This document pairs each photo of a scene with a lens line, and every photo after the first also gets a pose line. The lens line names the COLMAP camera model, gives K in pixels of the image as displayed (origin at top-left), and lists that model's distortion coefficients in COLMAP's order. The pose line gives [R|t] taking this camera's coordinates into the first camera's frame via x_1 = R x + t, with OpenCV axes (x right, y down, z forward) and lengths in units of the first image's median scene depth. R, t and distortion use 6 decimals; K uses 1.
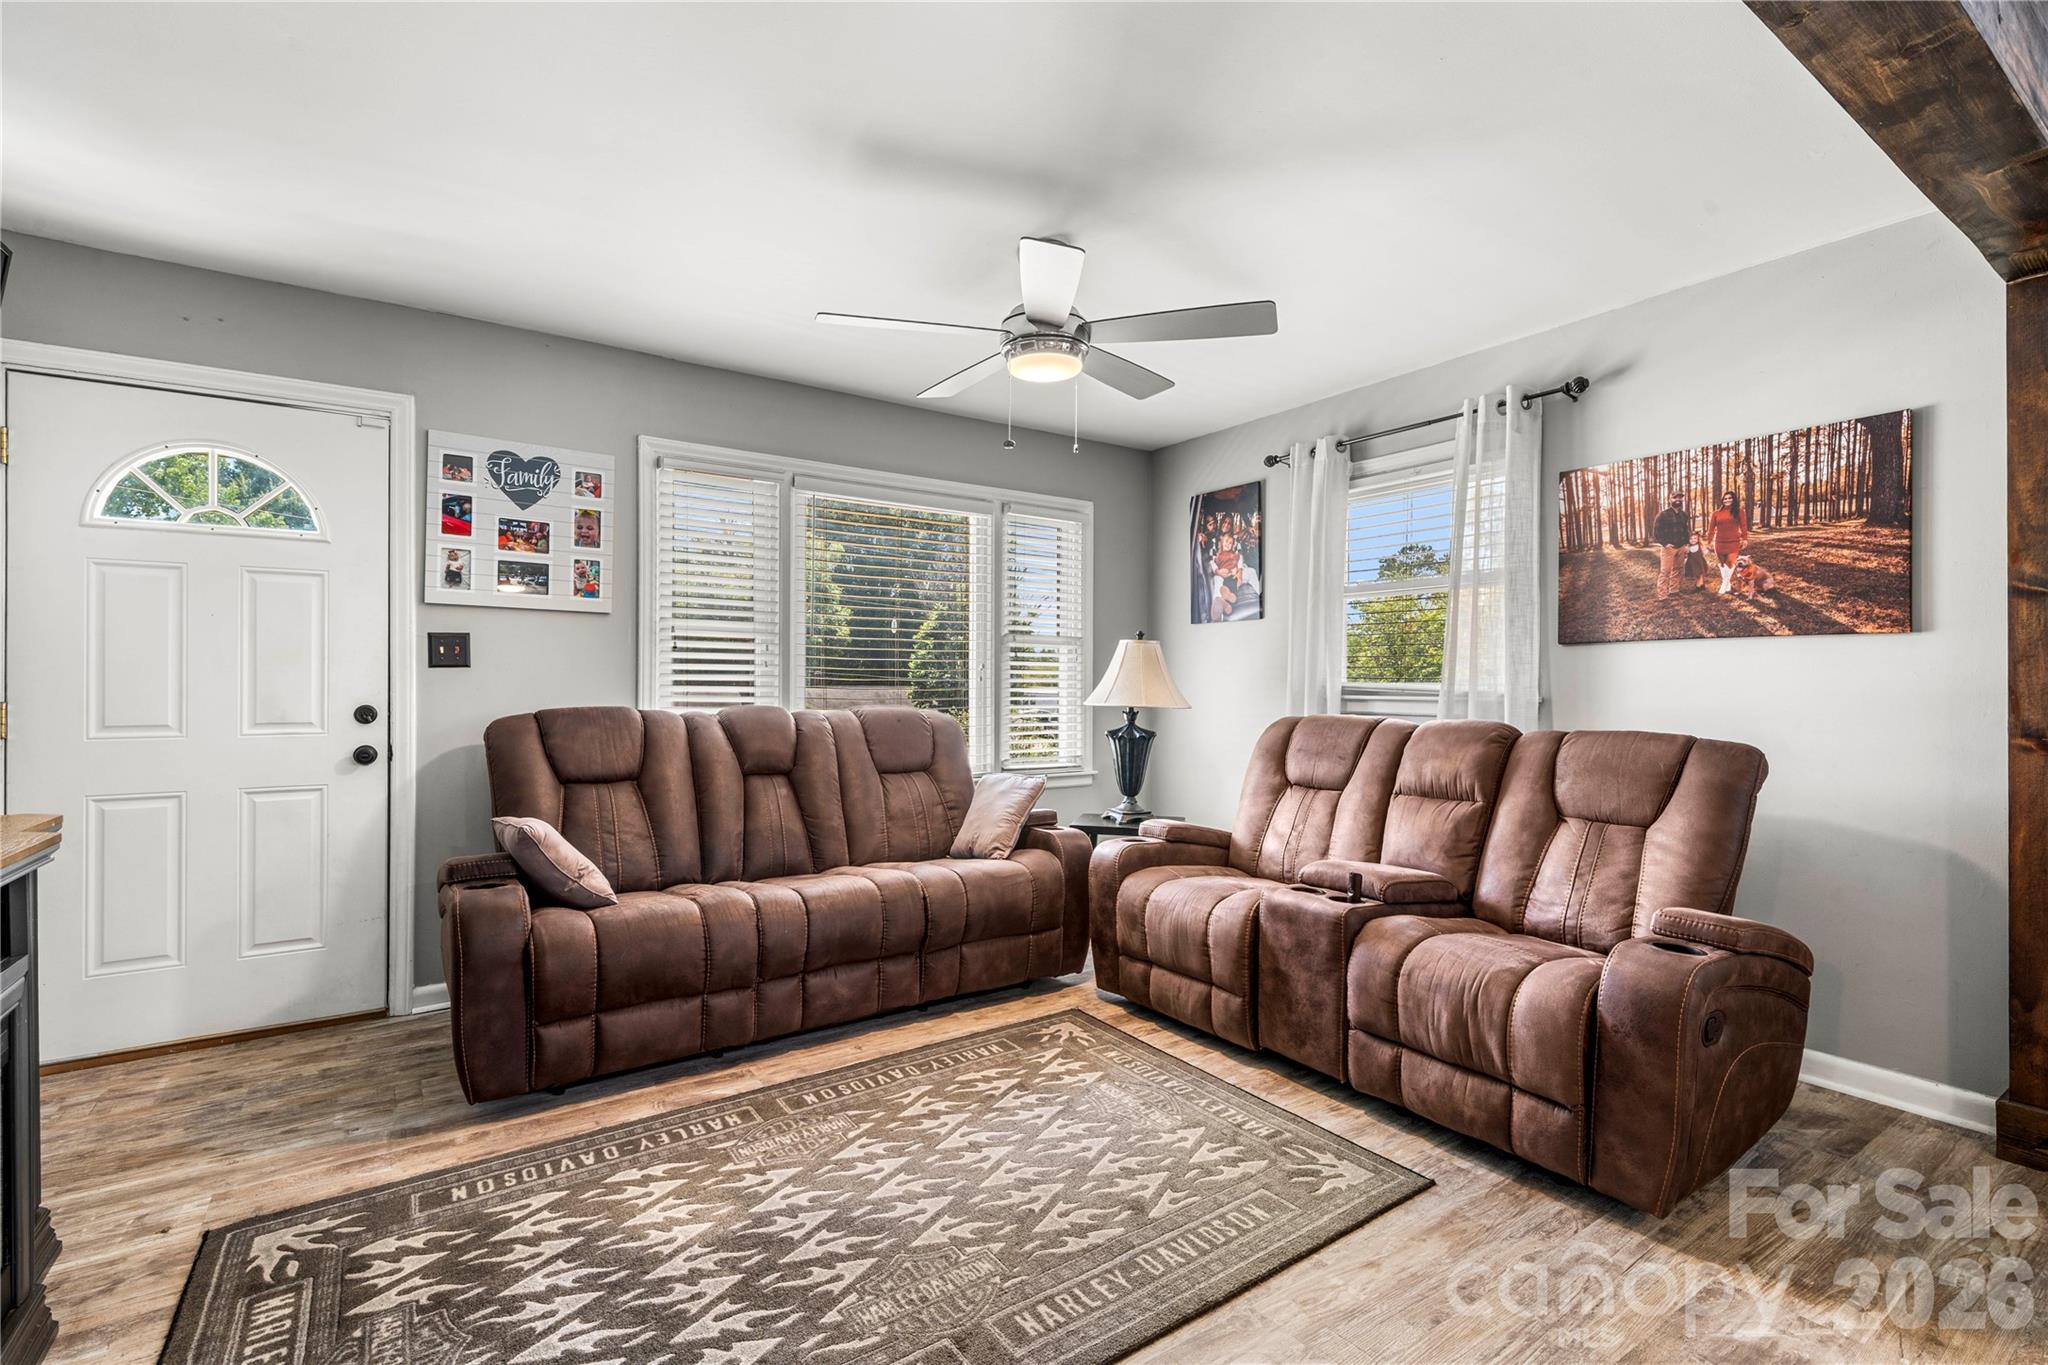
lens RADIAL K [[925.2, 0, 1010.1], [0, 925.2, 676.4], [0, 0, 1]] dist [0.004500, -0.000973]
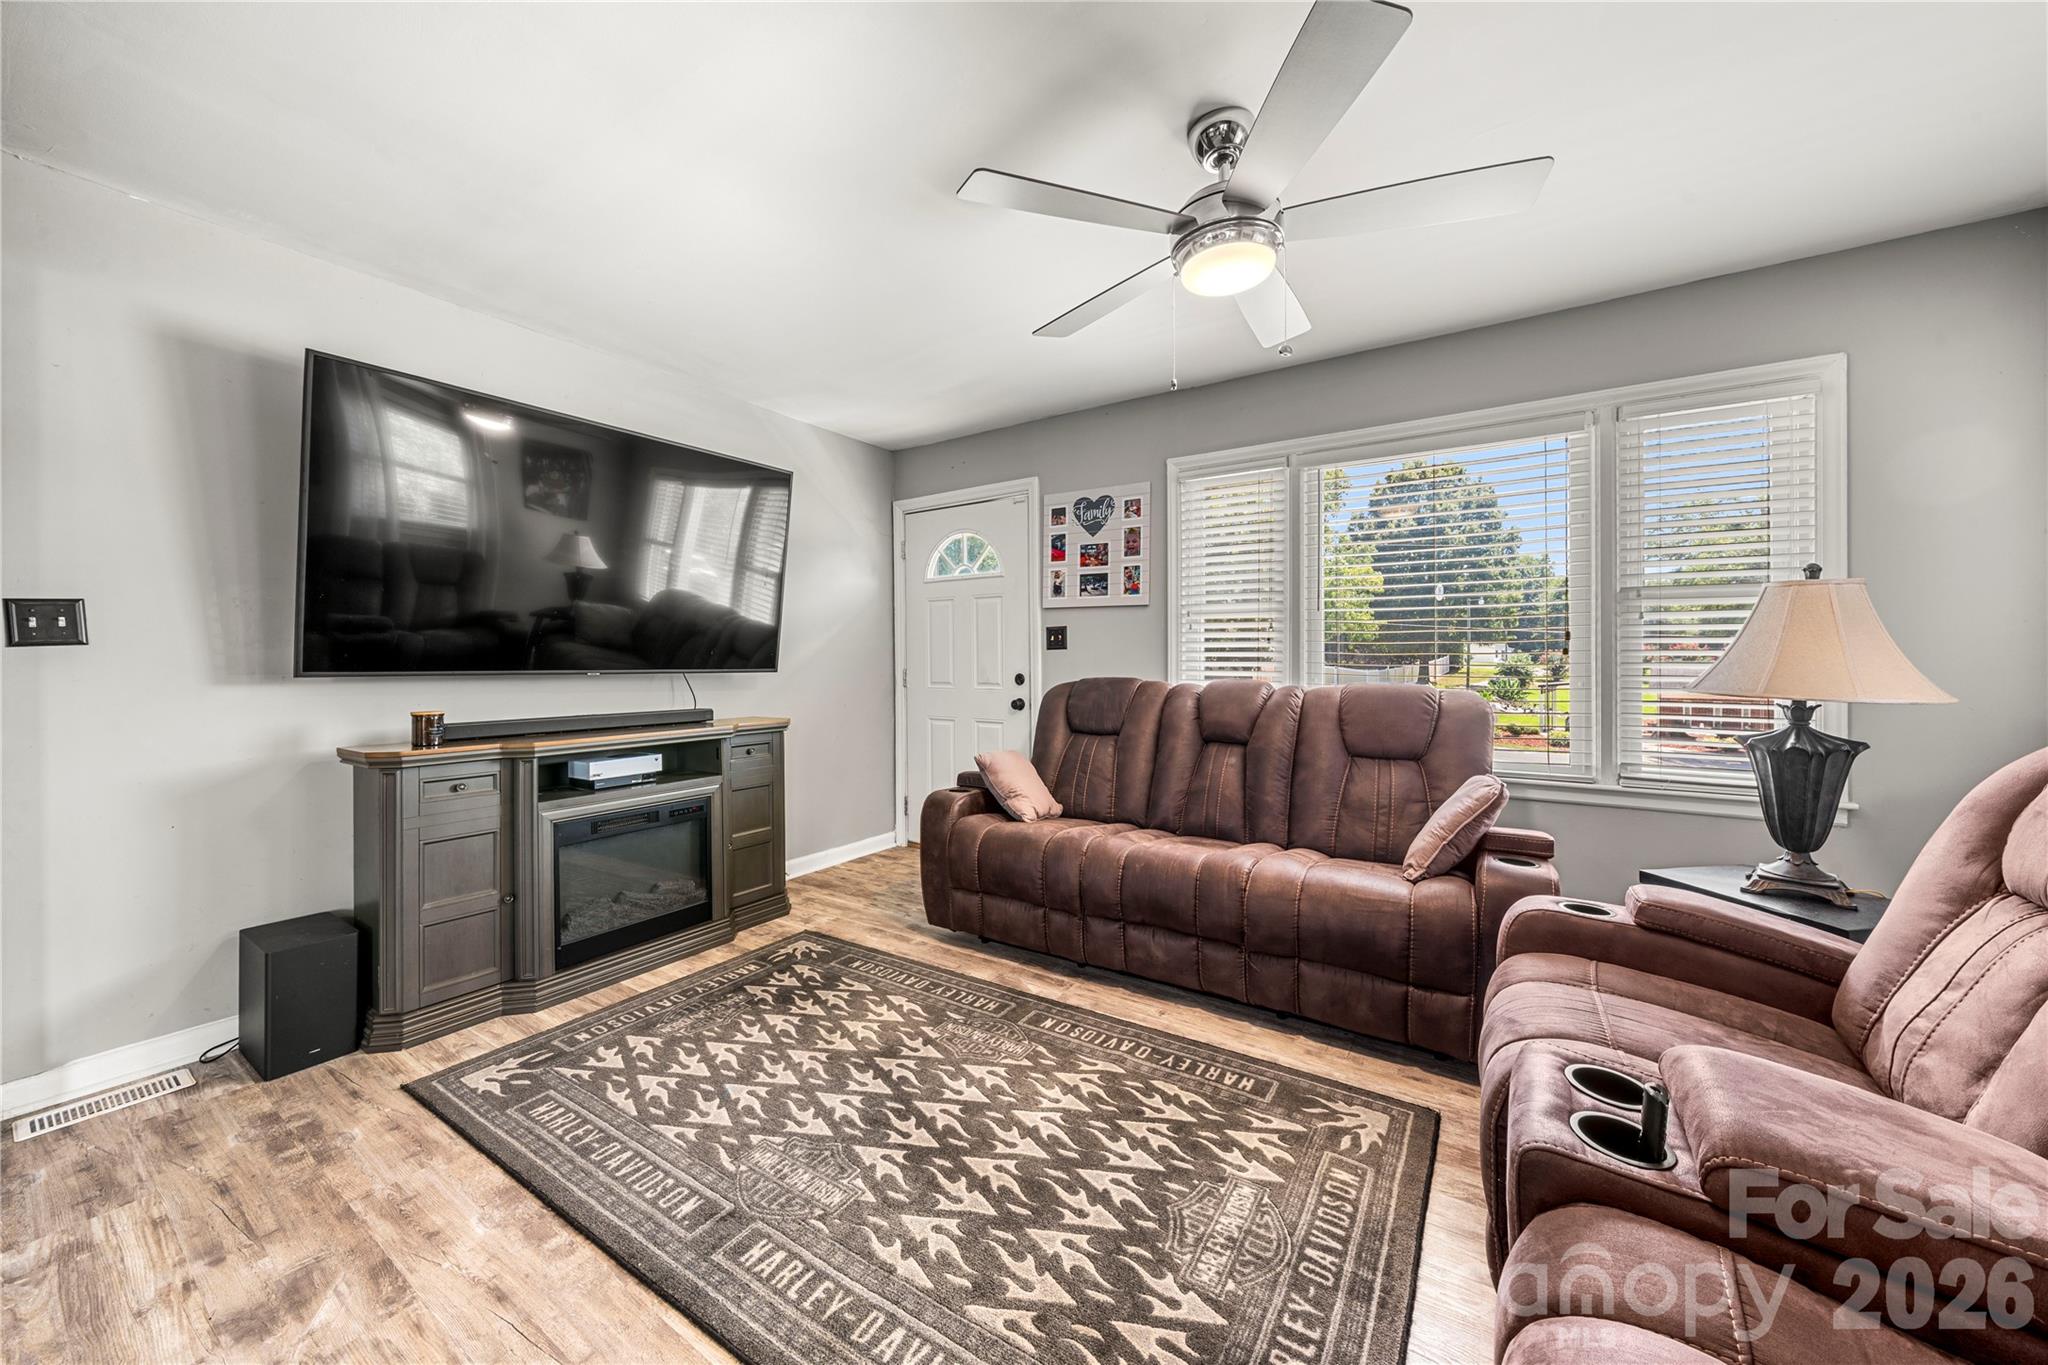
lens RADIAL K [[724.6, 0, 1019.1], [0, 724.6, 665.6], [0, 0, 1]] dist [-0.002943, -0.000570]
pose [[0.385763, 0.002663, -0.922594, 0.519037], [0.010477, 0.999919, 0.007267, 0.007647], [0.922538, -0.012469, 0.385704, 0.550612]]
